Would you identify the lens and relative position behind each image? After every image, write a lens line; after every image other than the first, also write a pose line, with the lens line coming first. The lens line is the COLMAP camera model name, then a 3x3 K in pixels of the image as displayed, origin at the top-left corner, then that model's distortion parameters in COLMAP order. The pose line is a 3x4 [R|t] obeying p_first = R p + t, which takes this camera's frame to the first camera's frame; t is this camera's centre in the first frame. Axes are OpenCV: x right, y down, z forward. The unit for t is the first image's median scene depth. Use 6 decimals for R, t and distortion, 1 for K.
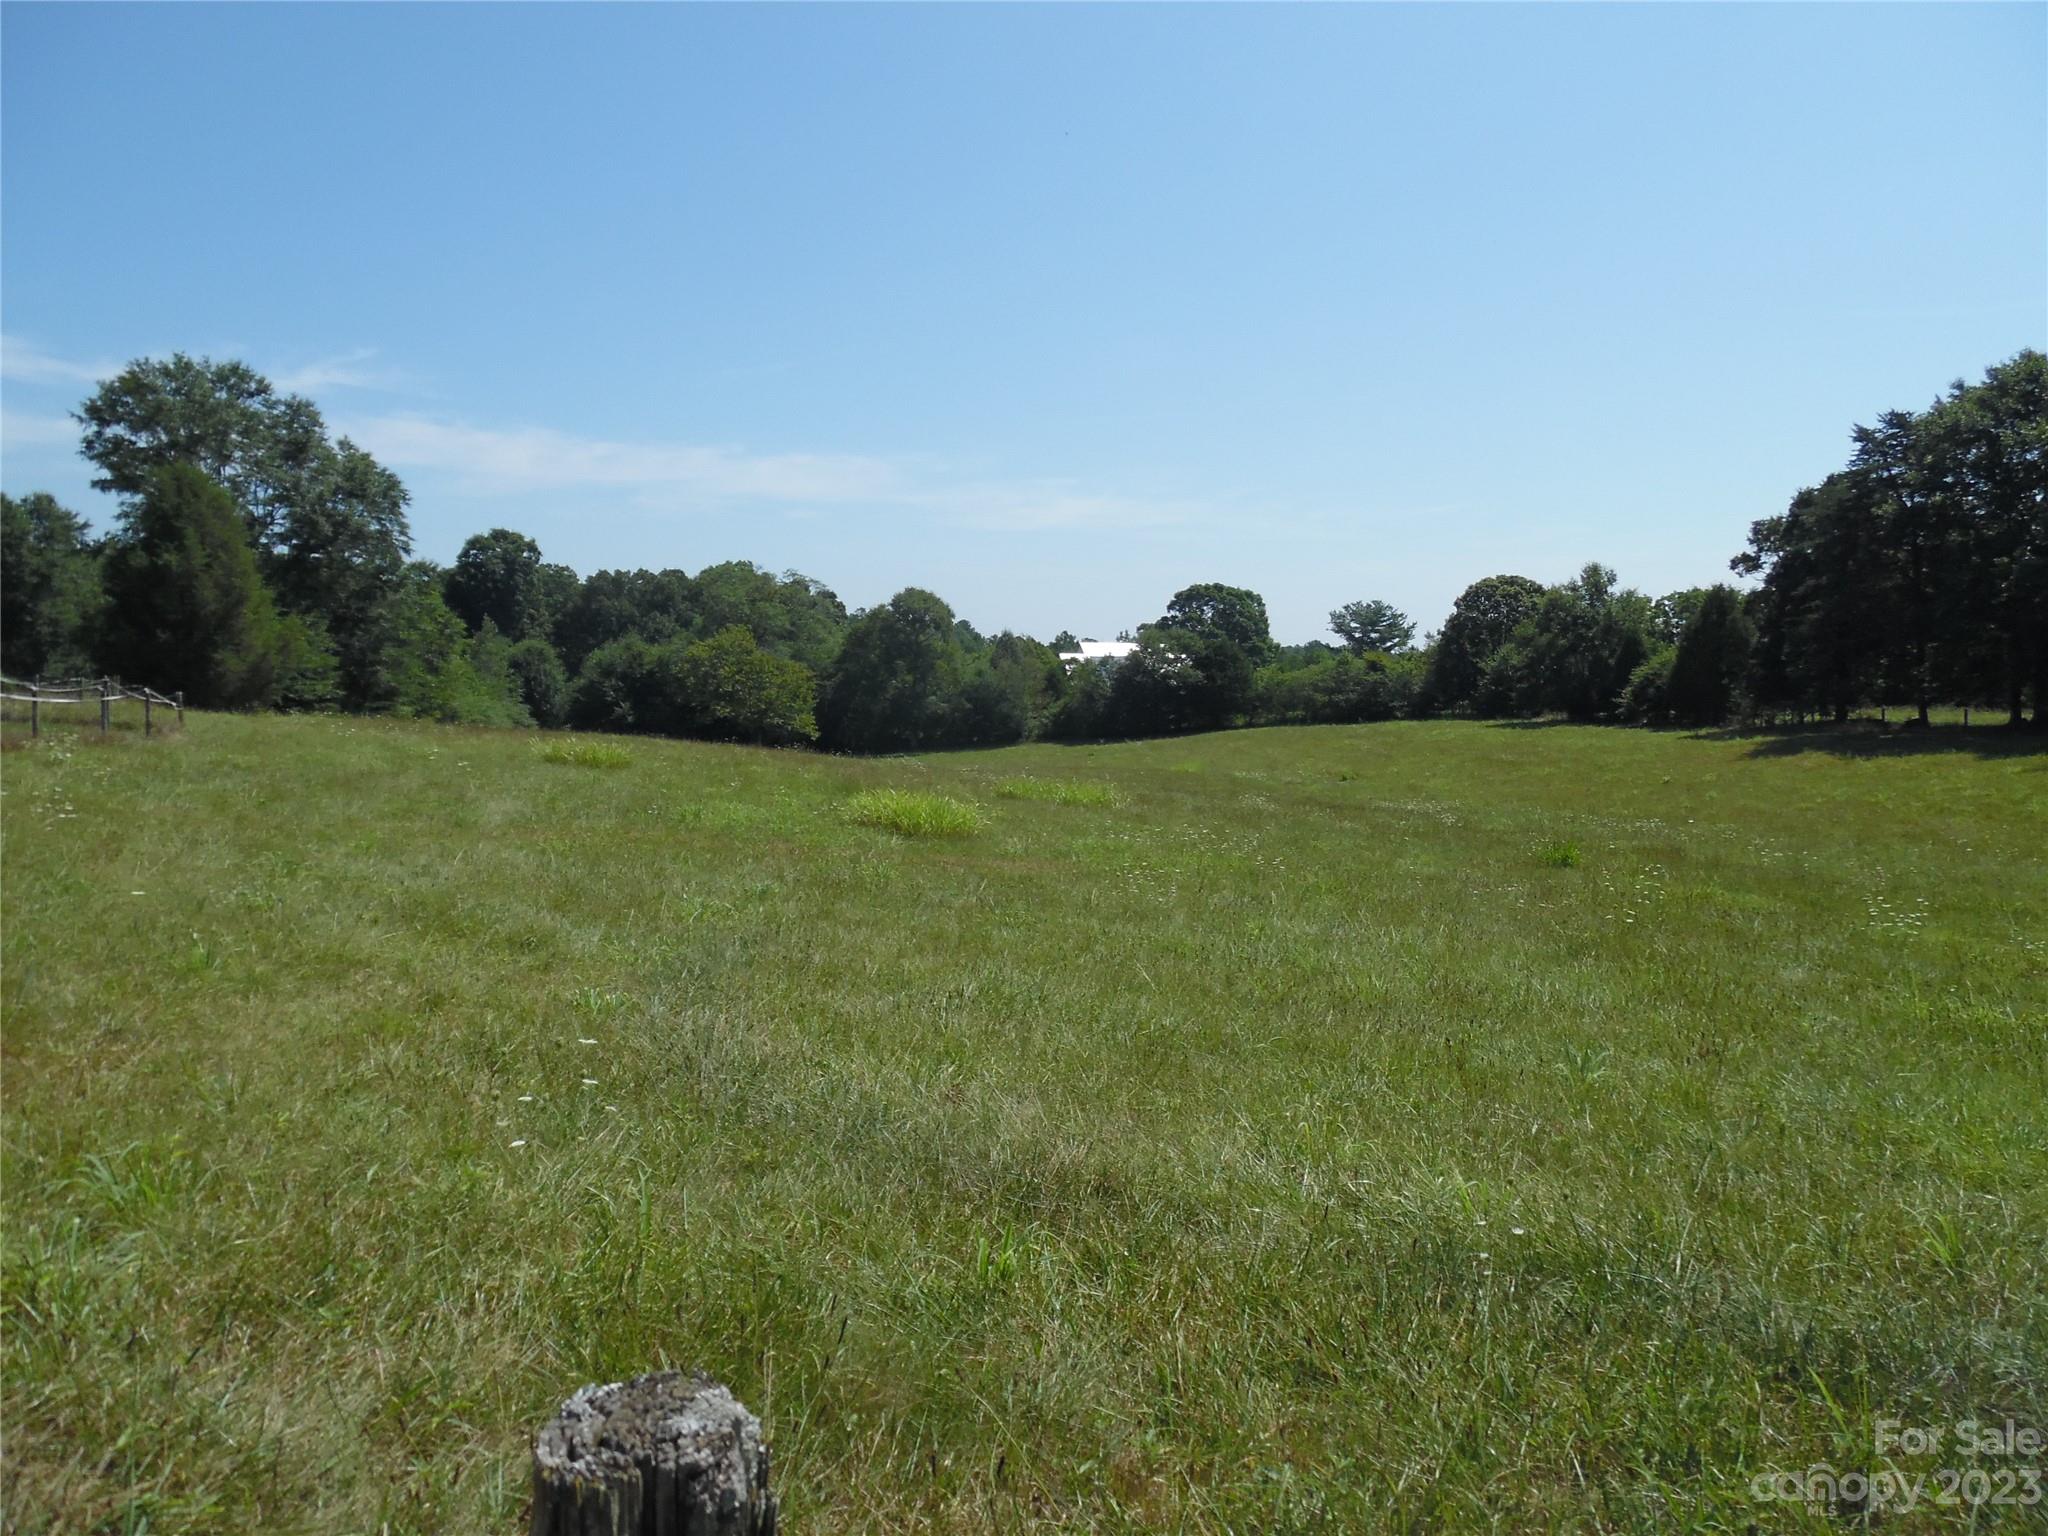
lens RADIAL K [[1469.7, 0, 1030.8], [0, 1469.7, 757.6], [0, 0, 1]] dist [0.014278, -0.001396]
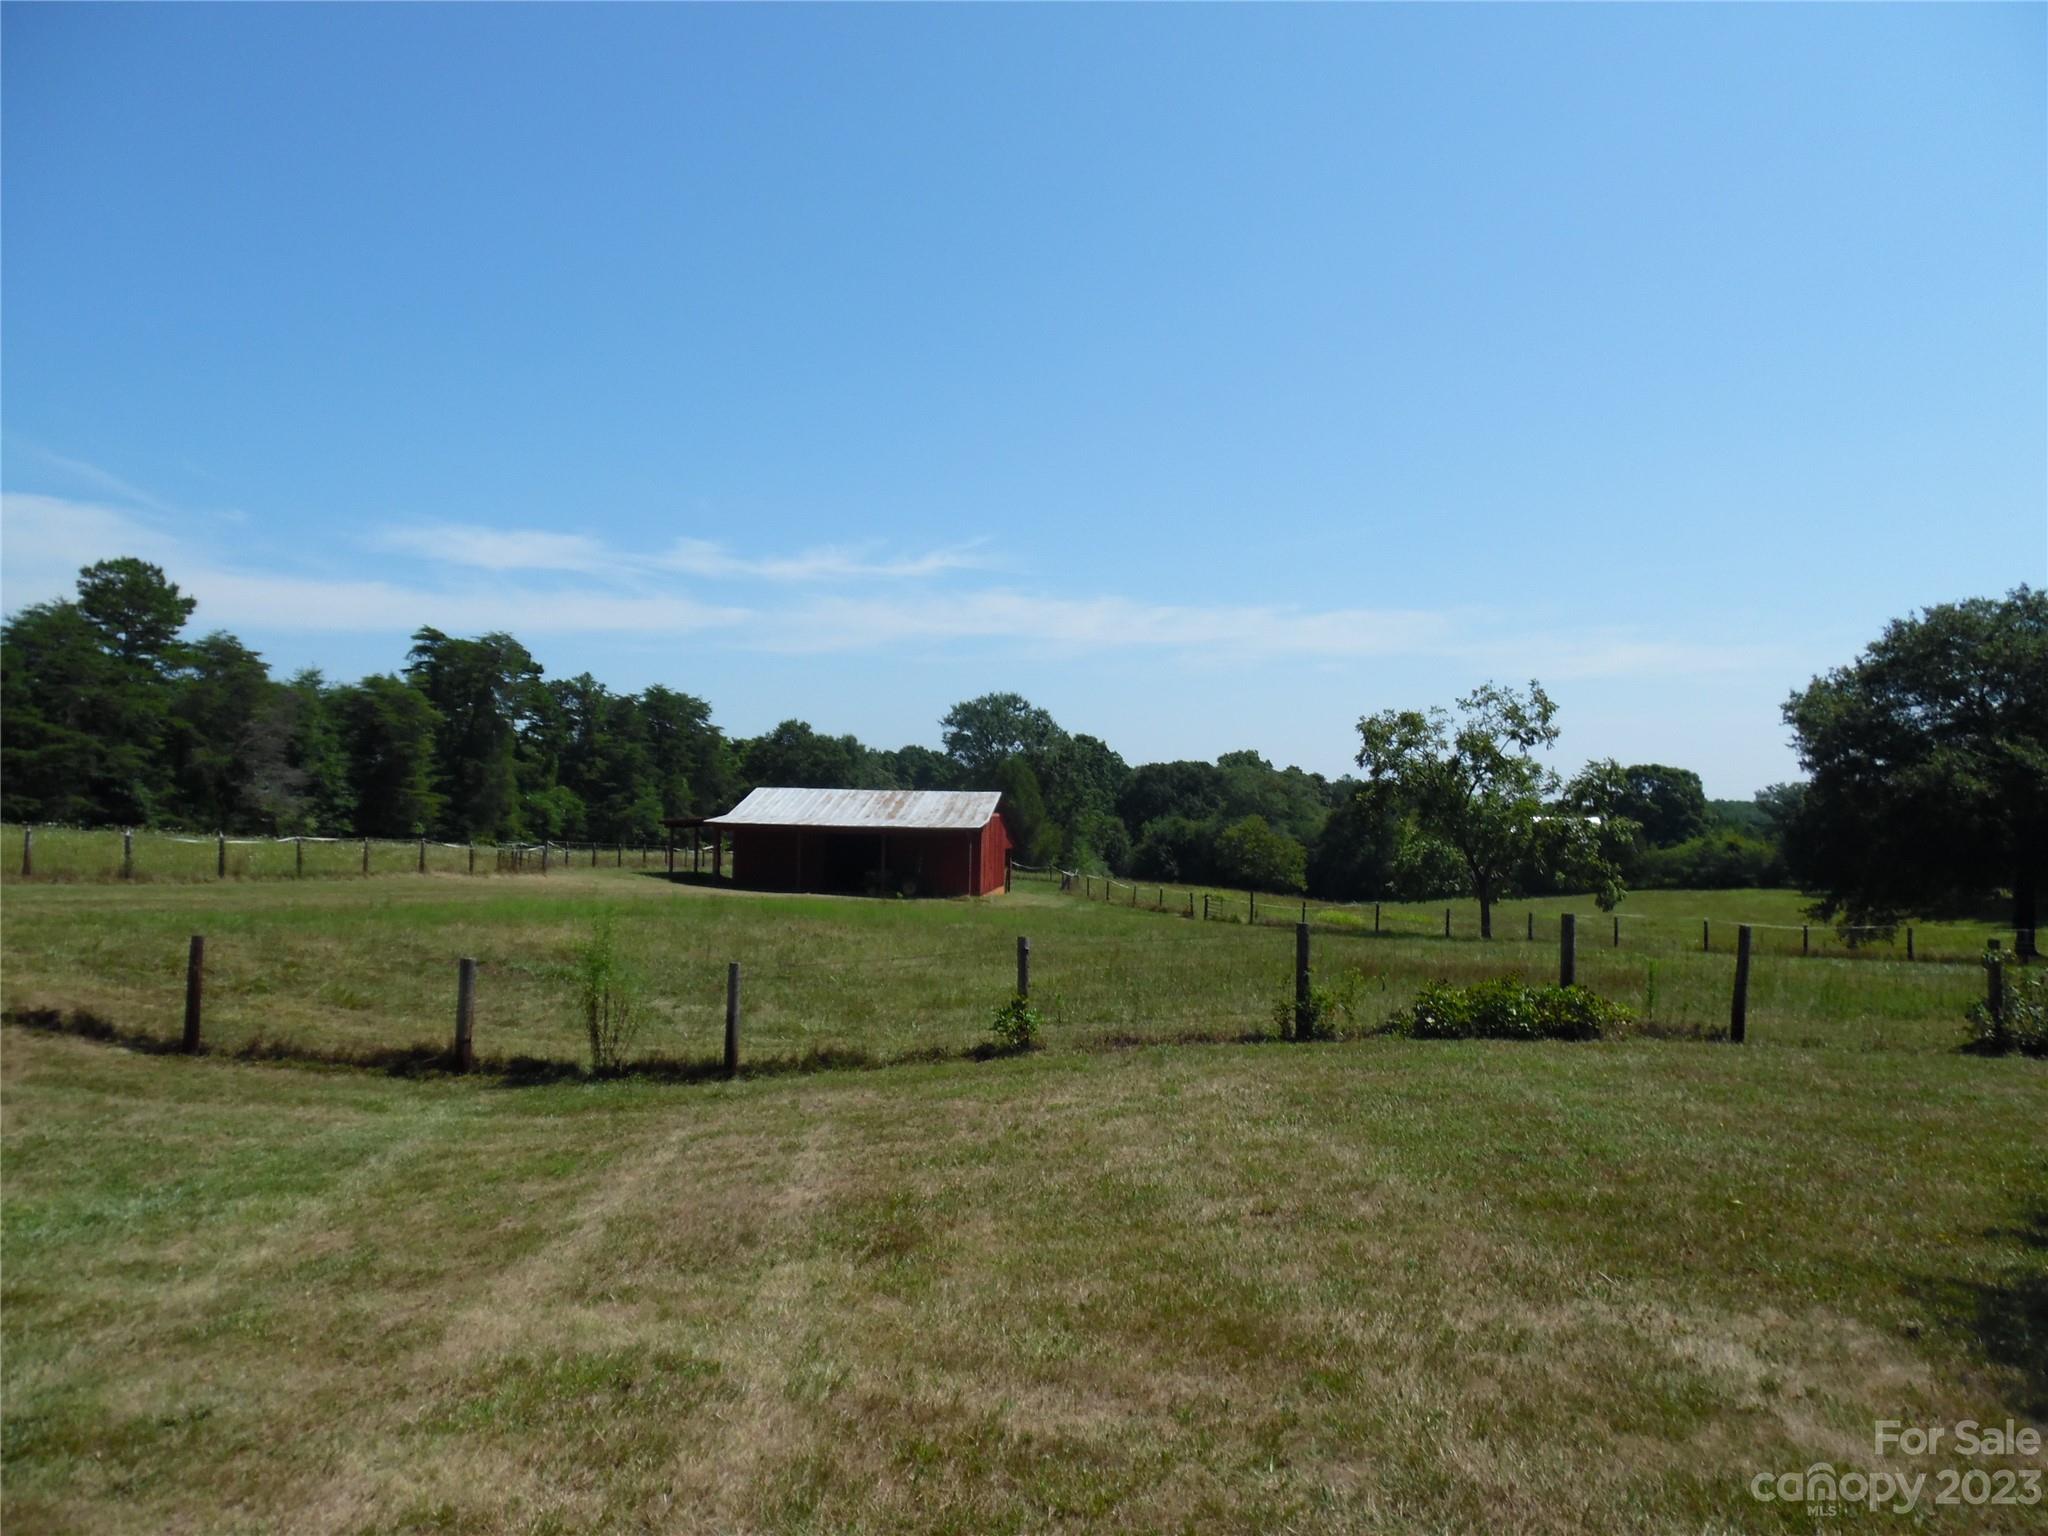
lens RADIAL K [[1469.7, 0, 1020.2], [0, 1469.7, 767.6], [0, 0, 1]] dist [0.014278, -0.001396]
pose [[0.943913, -0.001619, -0.330191, 0.062804], [-0.029333, 0.995623, -0.088734, 0.003700], [0.328890, 0.093442, 0.939734, -0.435769]]
